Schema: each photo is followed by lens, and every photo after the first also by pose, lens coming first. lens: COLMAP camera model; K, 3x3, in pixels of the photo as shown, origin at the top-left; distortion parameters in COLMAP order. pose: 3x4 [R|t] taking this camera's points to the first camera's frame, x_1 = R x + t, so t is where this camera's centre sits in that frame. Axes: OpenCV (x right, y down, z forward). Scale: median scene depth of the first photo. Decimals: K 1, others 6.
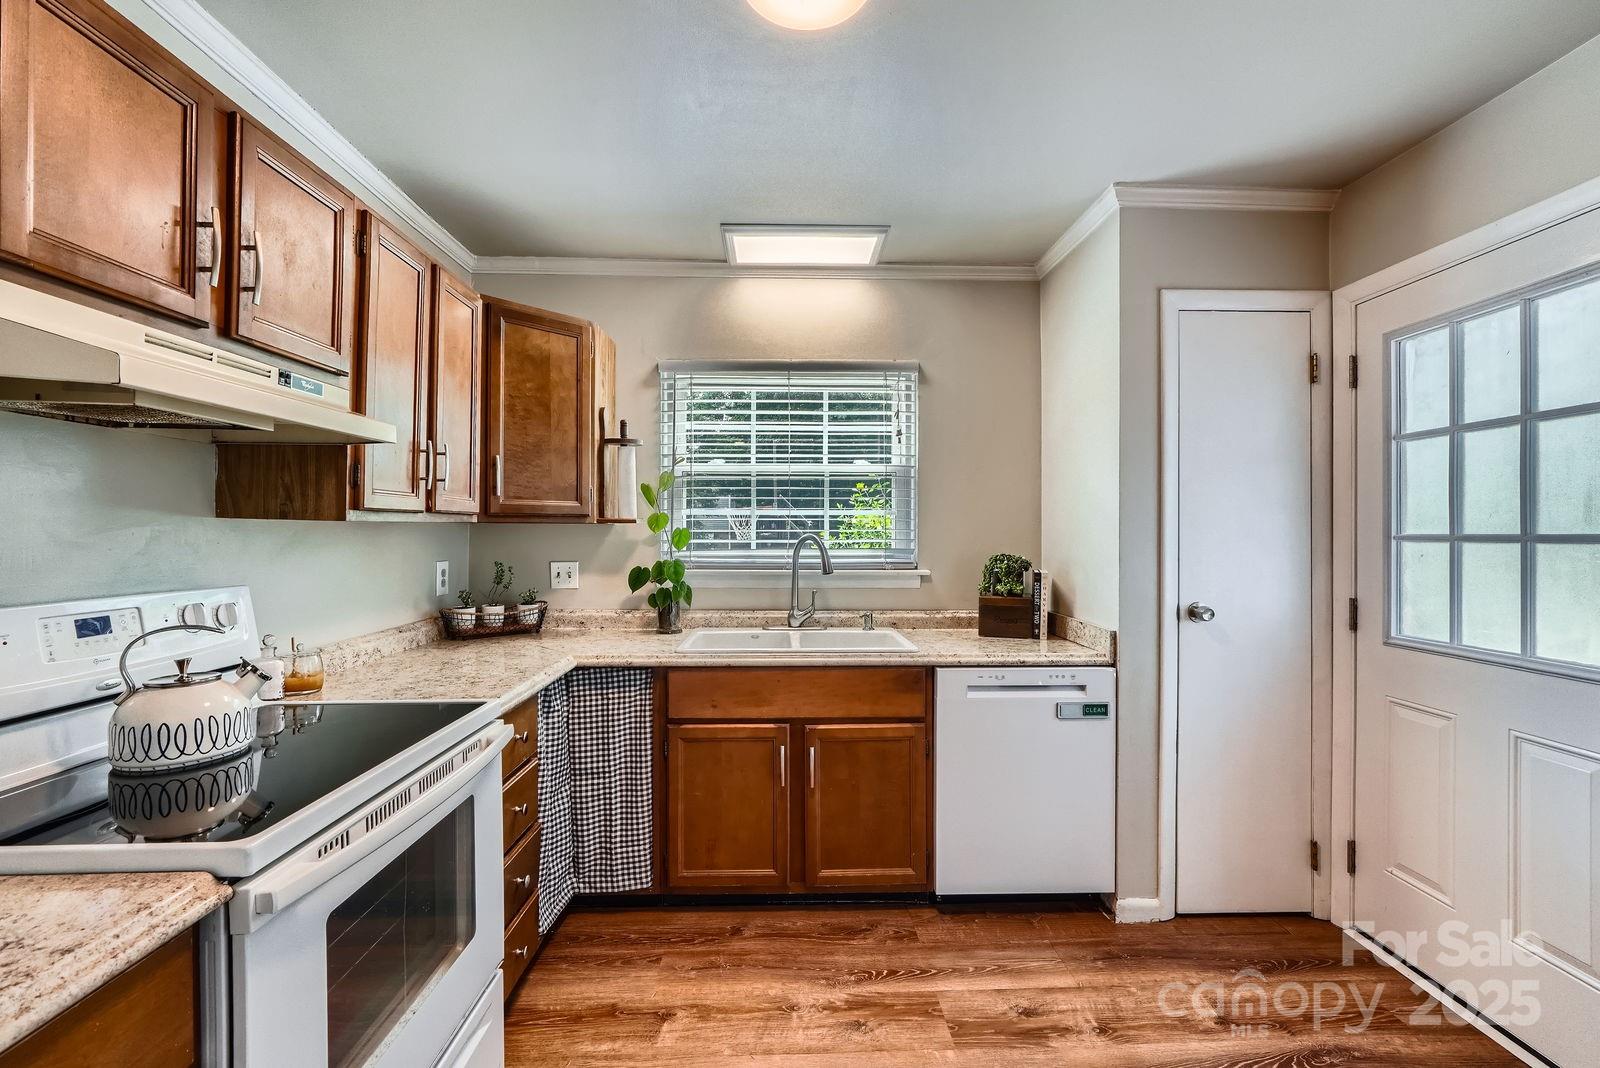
lens RADIAL K [[679.8, 0, 796.6], [0, 679.8, 533.4], [0, 0, 1]] dist [-0.015432, 0.004176]
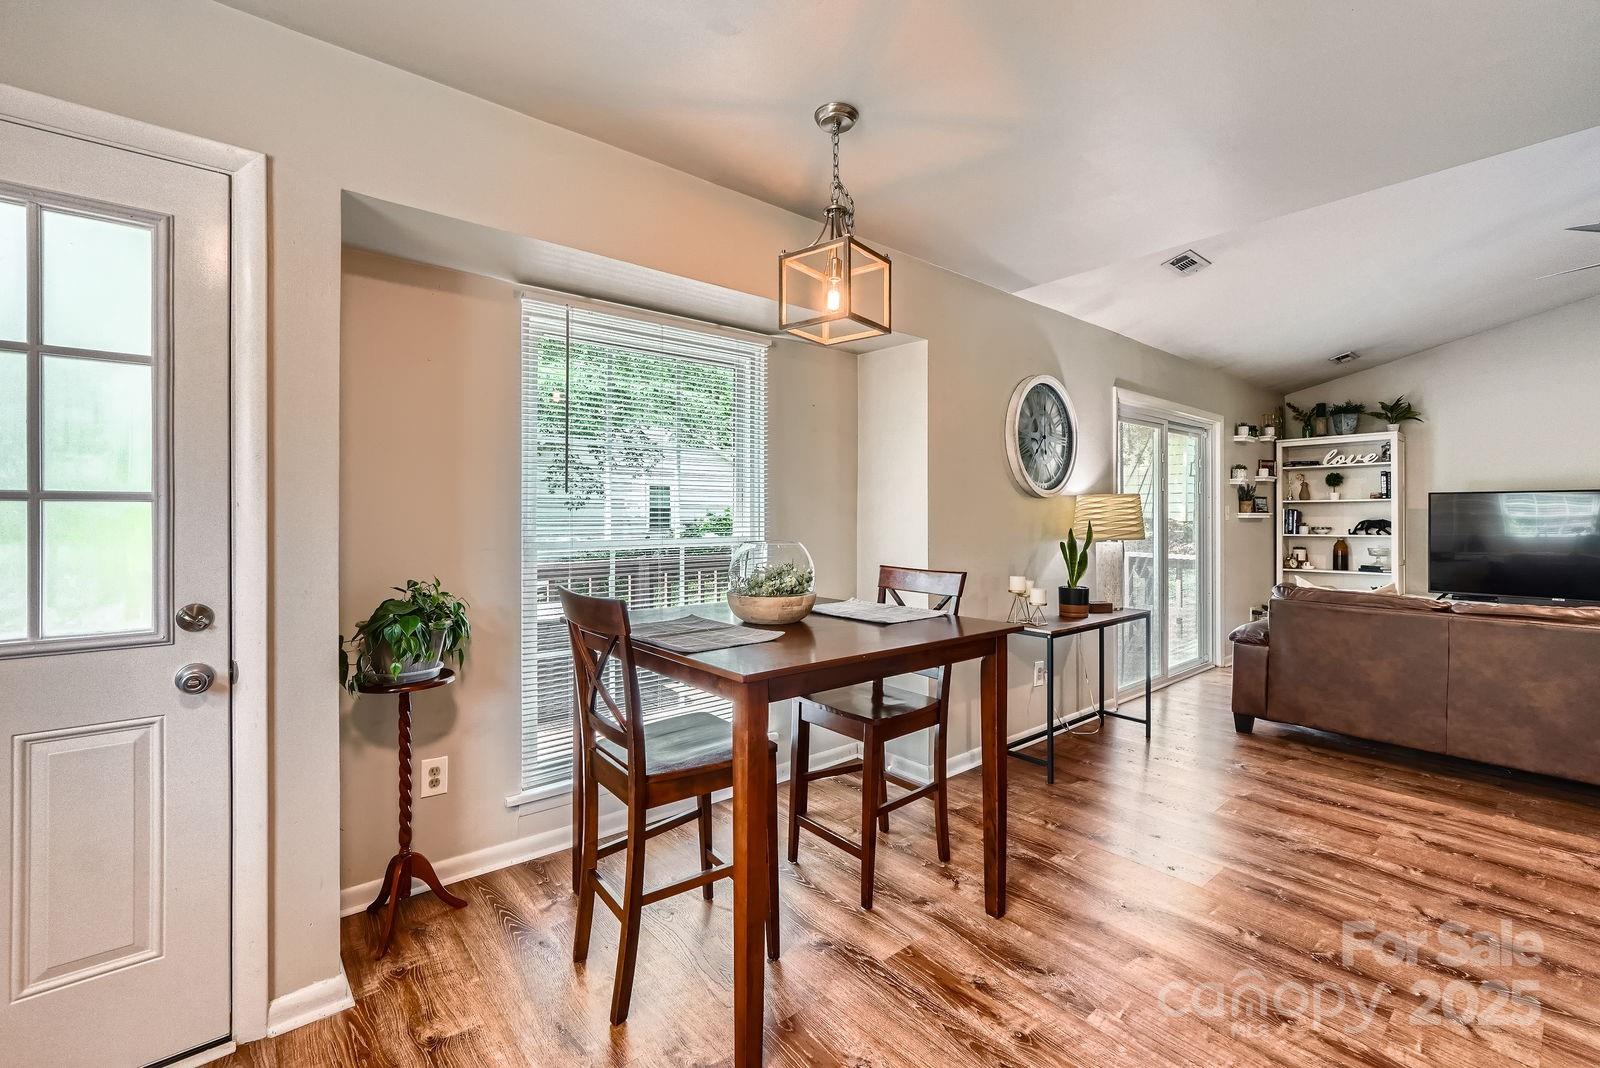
lens RADIAL K [[679.8, 0, 795.2], [0, 679.8, 516.8], [0, 0, 1]] dist [-0.015432, 0.004176]
pose [[-0.613799, -0.006749, 0.789433, -0.105721], [-0.003208, 0.999977, 0.006054, 0.021634], [-0.789456, 0.001183, -0.613806, 0.636604]]
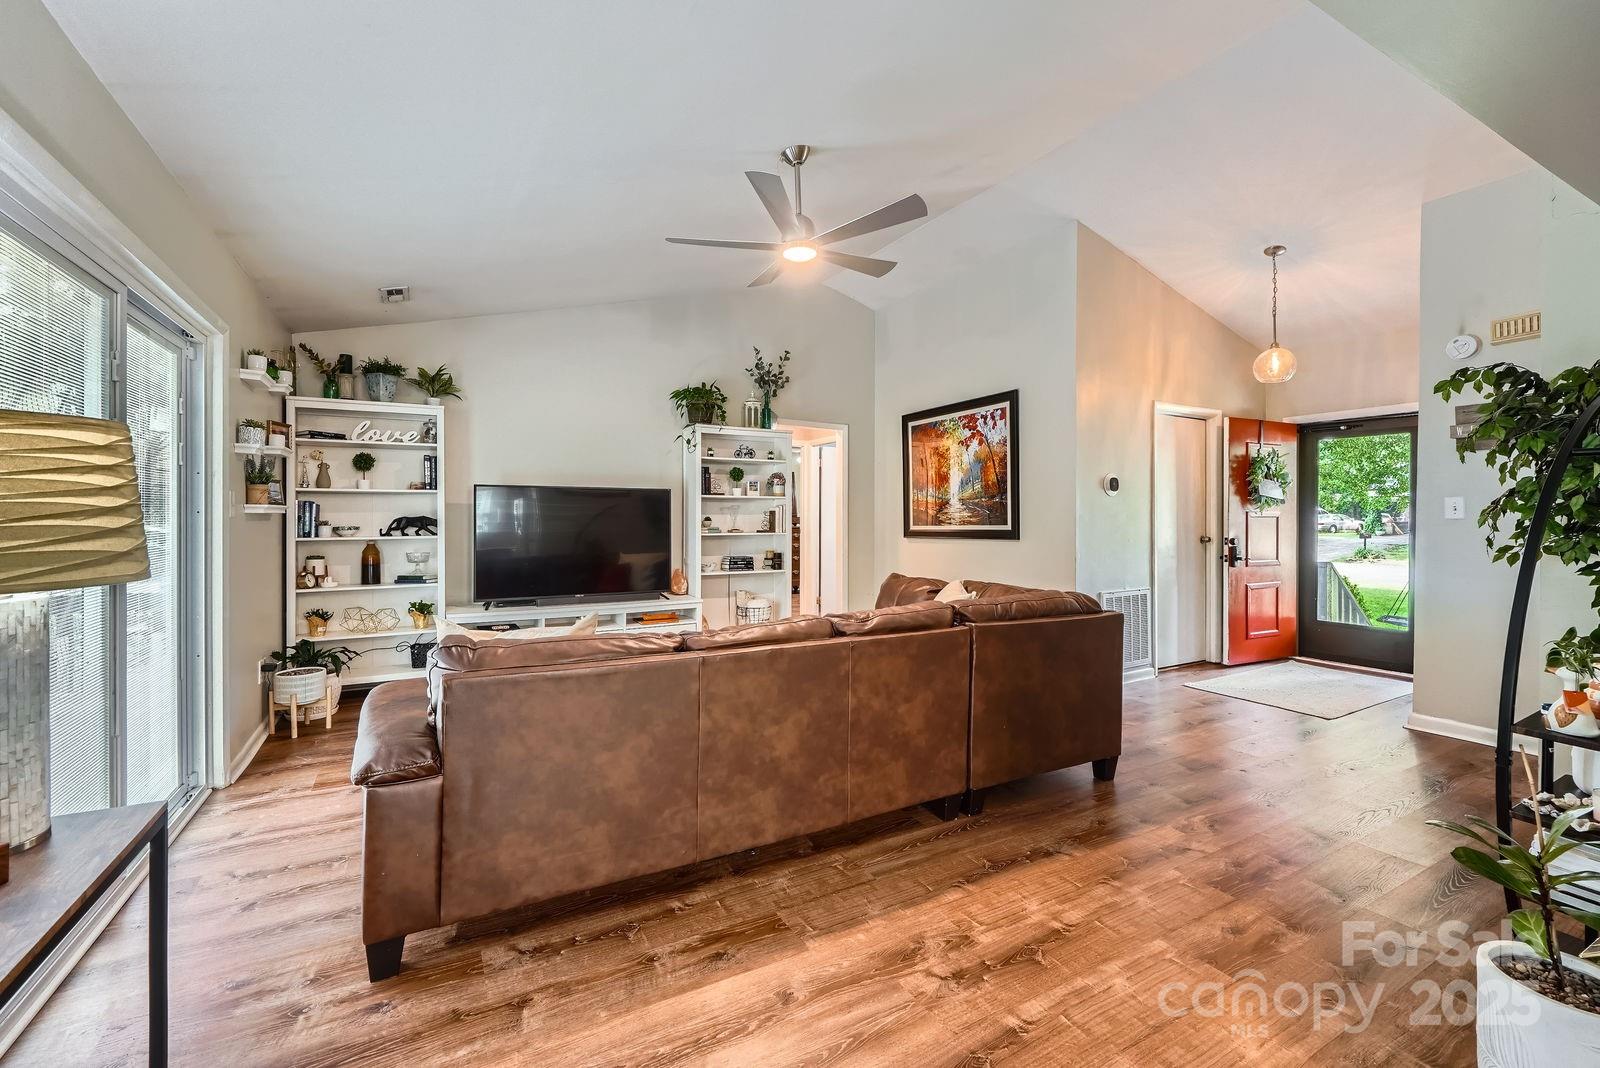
lens RADIAL K [[679.8, 0, 802.0], [0, 679.8, 518.3], [0, 0, 1]] dist [-0.015432, 0.004176]
pose [[-0.889810, -0.006380, -0.456286, 0.491642], [-0.007729, 0.999970, 0.001090, 0.036710], [0.456266, 0.004496, -0.889832, -0.420442]]
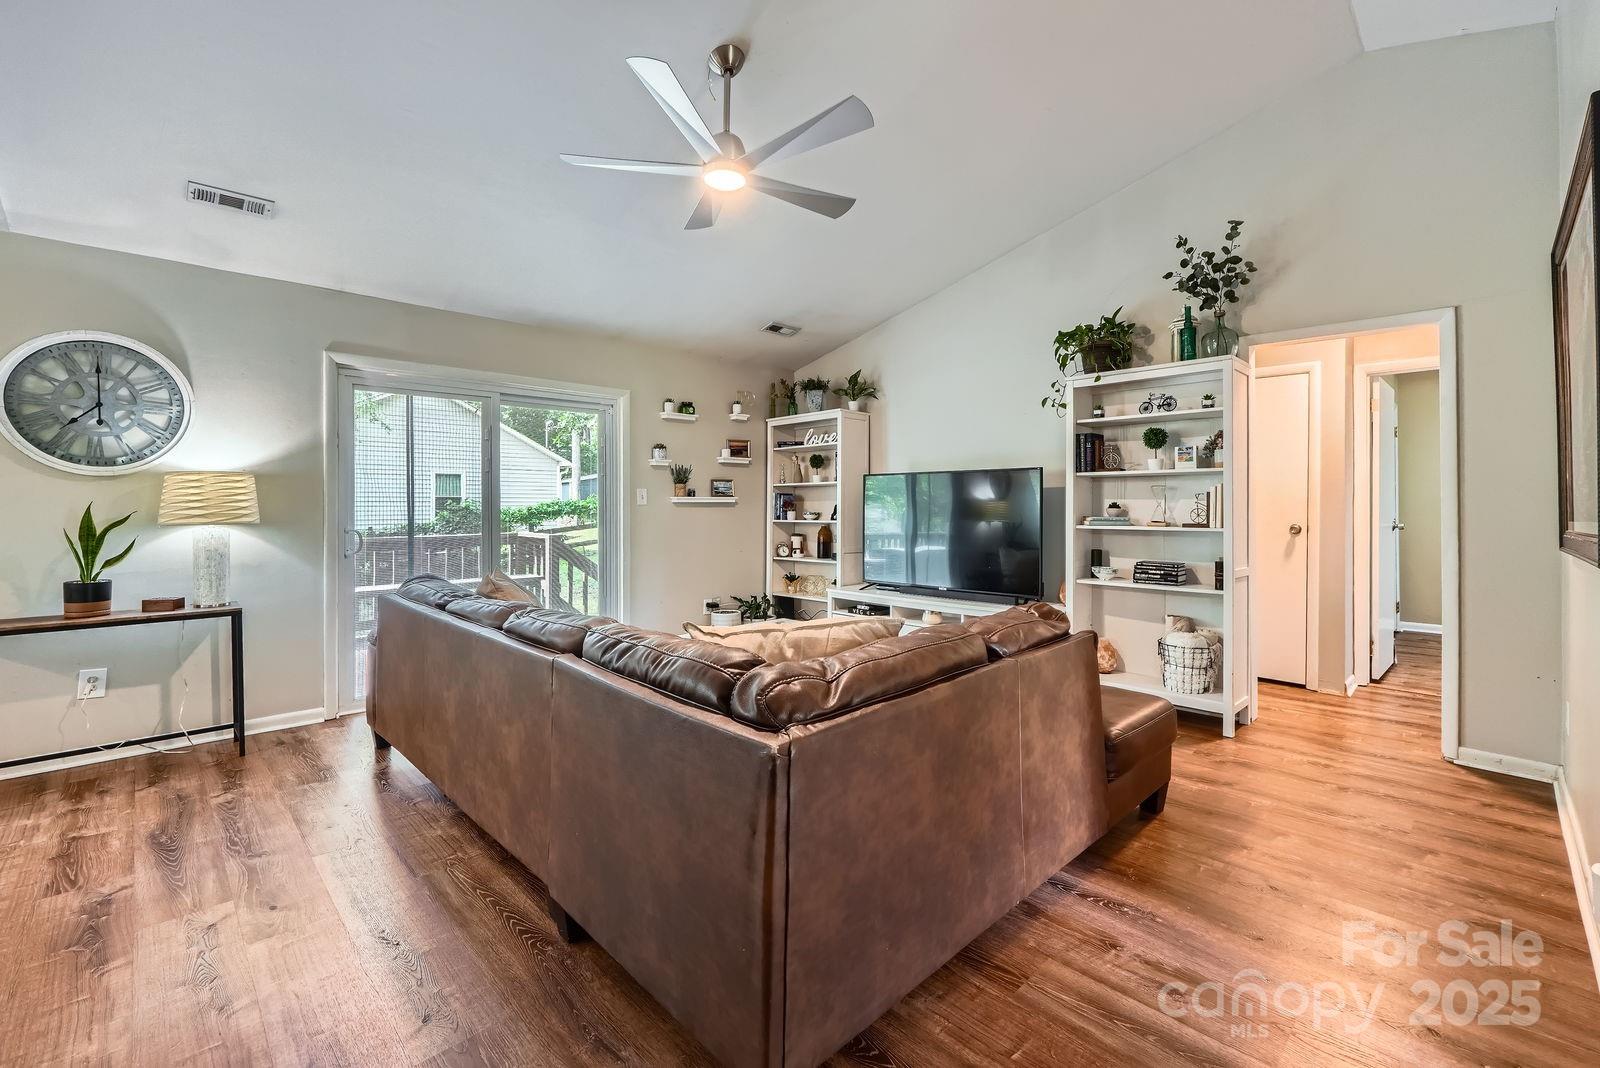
lens RADIAL K [[679.8, 0, 804.1], [0, 679.8, 519.8], [0, 0, 1]] dist [-0.015432, 0.004176]
pose [[-0.674618, -0.019327, 0.737914, -1.207627], [-0.000109, 0.999660, 0.026083, 0.035390], [-0.738167, 0.017516, -0.674391, -1.053005]]
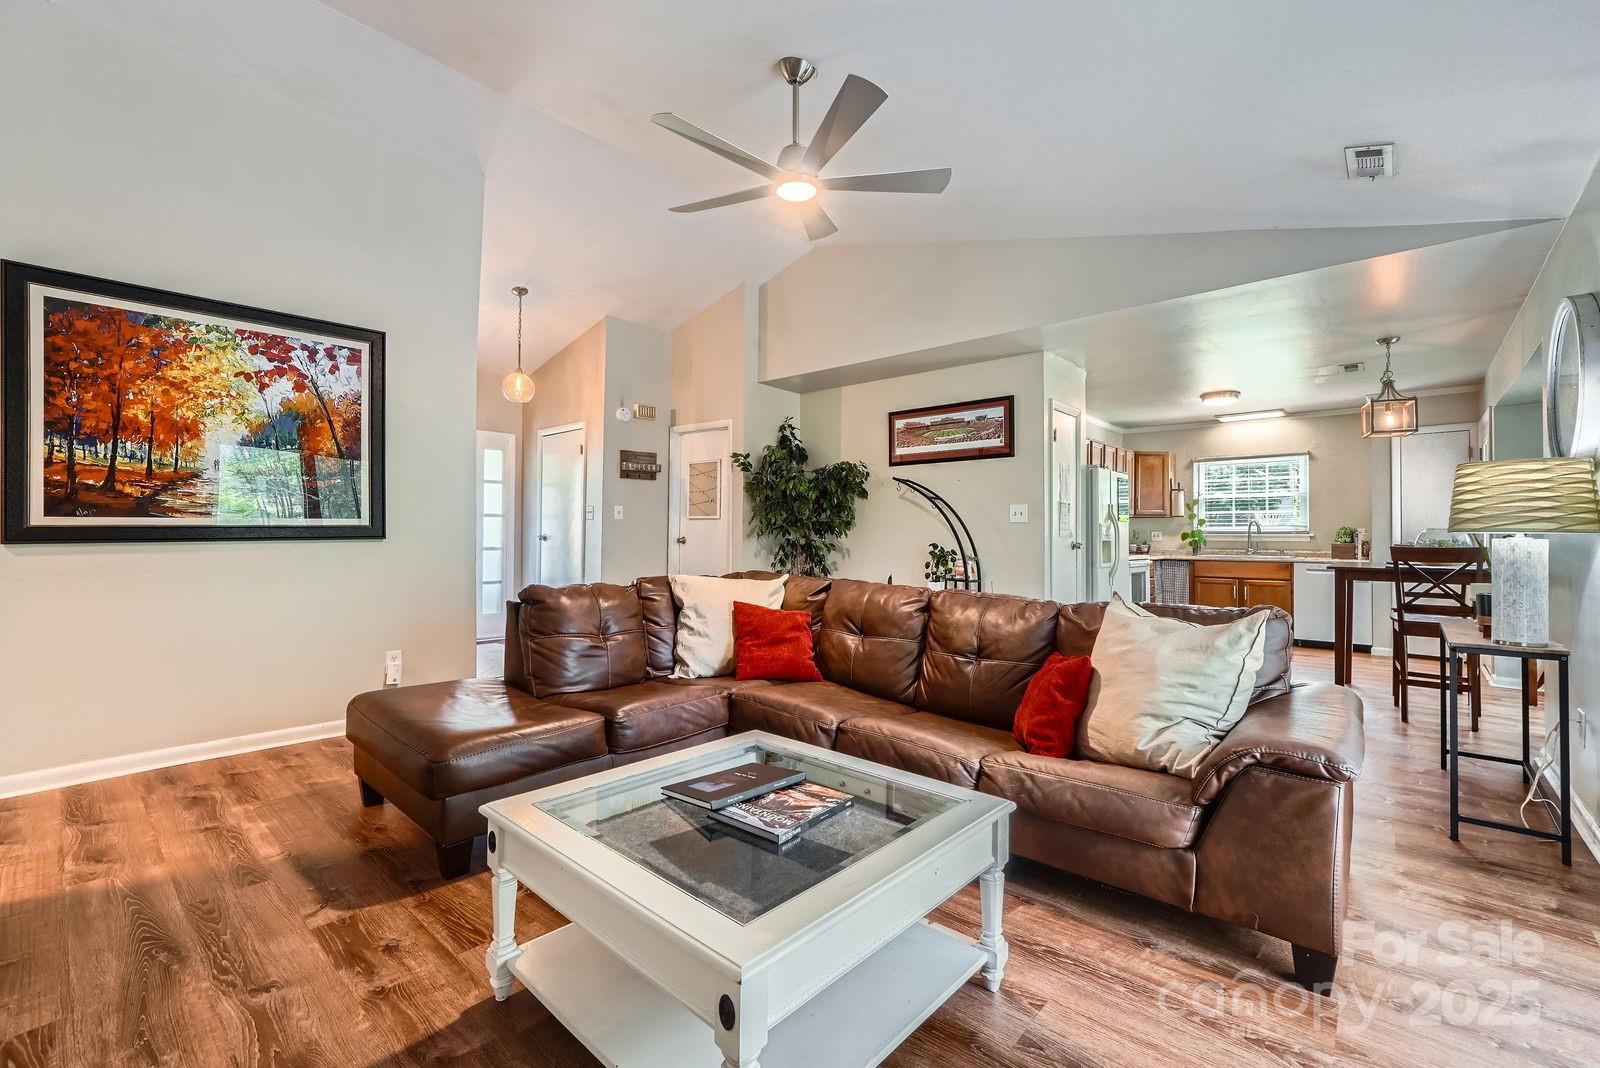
lens RADIAL K [[679.8, 0, 792.0], [0, 679.8, 524.9], [0, 0, 1]] dist [-0.015432, 0.004176]
pose [[0.720238, -0.008998, -0.693669, 0.678946], [-0.005817, 0.999802, -0.019009, 0.099300], [0.693703, 0.017726, 0.720043, -2.707438]]
